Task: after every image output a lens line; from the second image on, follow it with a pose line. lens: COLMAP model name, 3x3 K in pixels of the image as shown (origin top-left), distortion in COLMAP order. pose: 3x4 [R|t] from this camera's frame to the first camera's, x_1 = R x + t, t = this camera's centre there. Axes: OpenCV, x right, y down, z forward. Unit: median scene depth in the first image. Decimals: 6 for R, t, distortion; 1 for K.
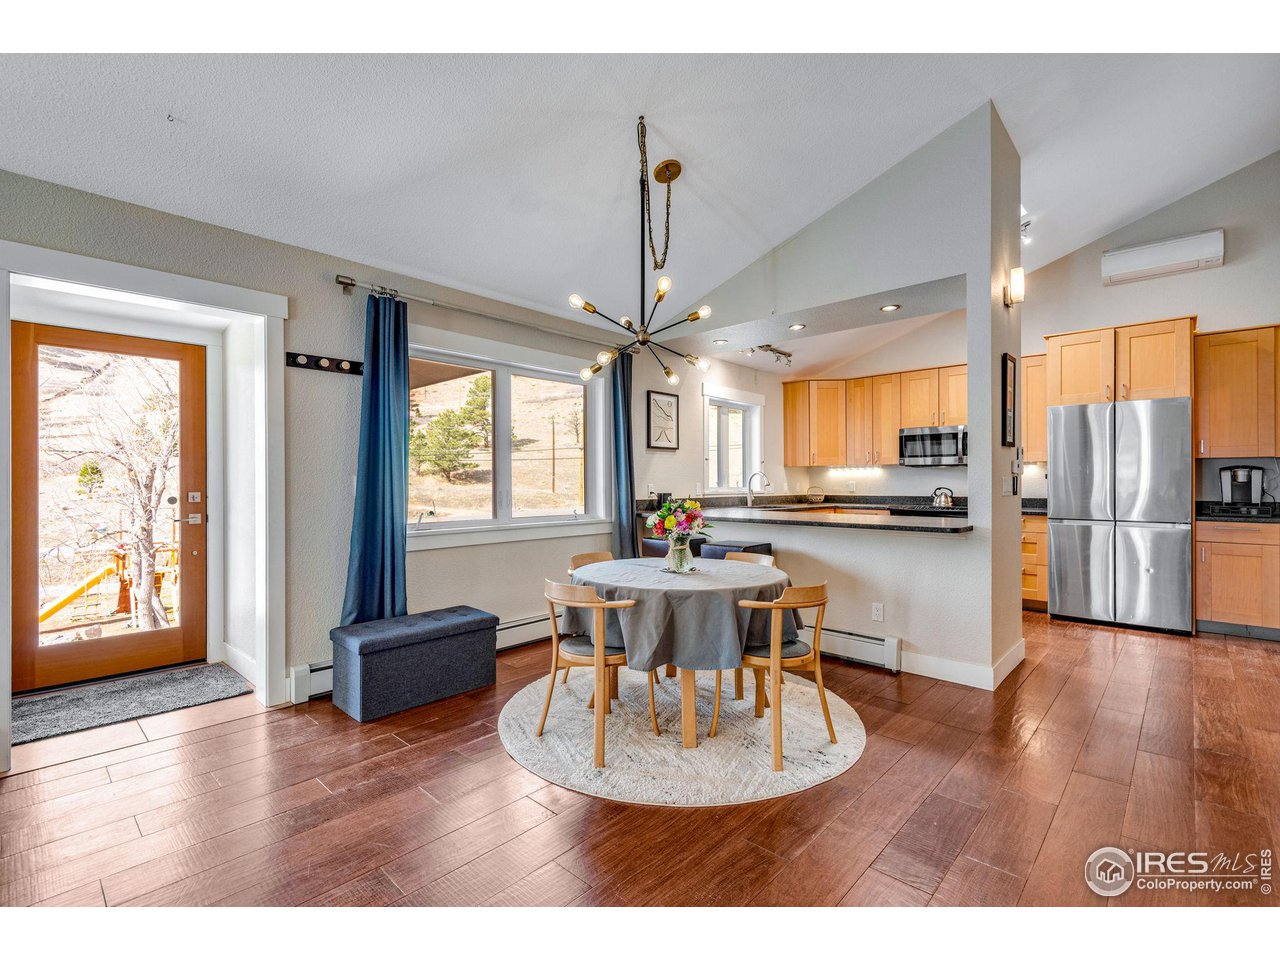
lens RADIAL K [[595.6, 0, 638.3], [0, 595.6, 475.9], [0, 0, 1]] dist [0.008386, -0.000366]
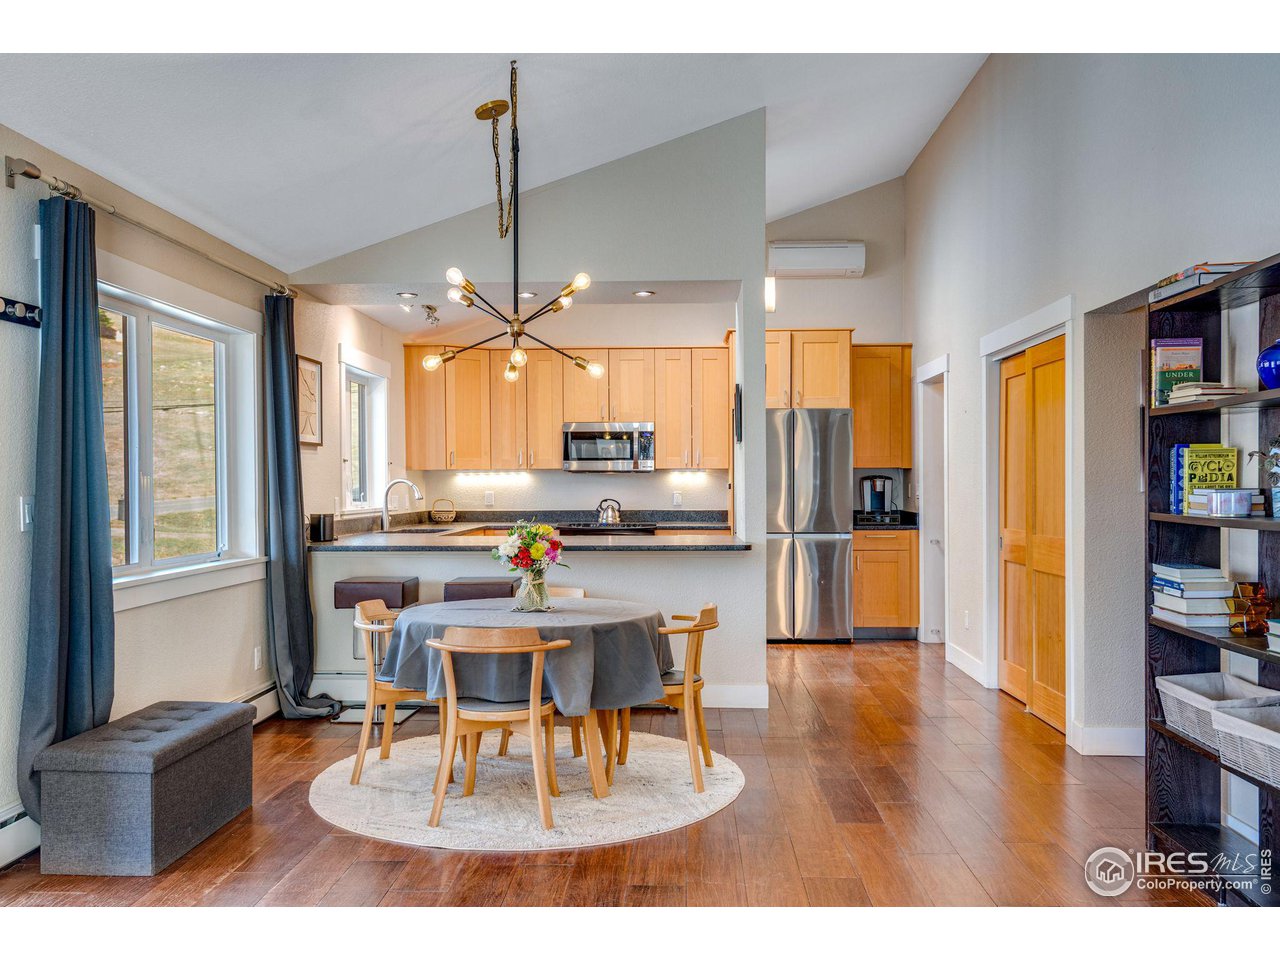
lens RADIAL K [[1095.9, 0, 641.2], [0, 1095.9, 484.3], [0, 0, 1]] dist [0.003649, -0.008963]
pose [[0.754157, -0.004055, 0.656682, -0.480186], [-0.004428, 0.999927, 0.011259, -0.018916], [-0.656679, -0.011399, 0.754084, -0.142655]]
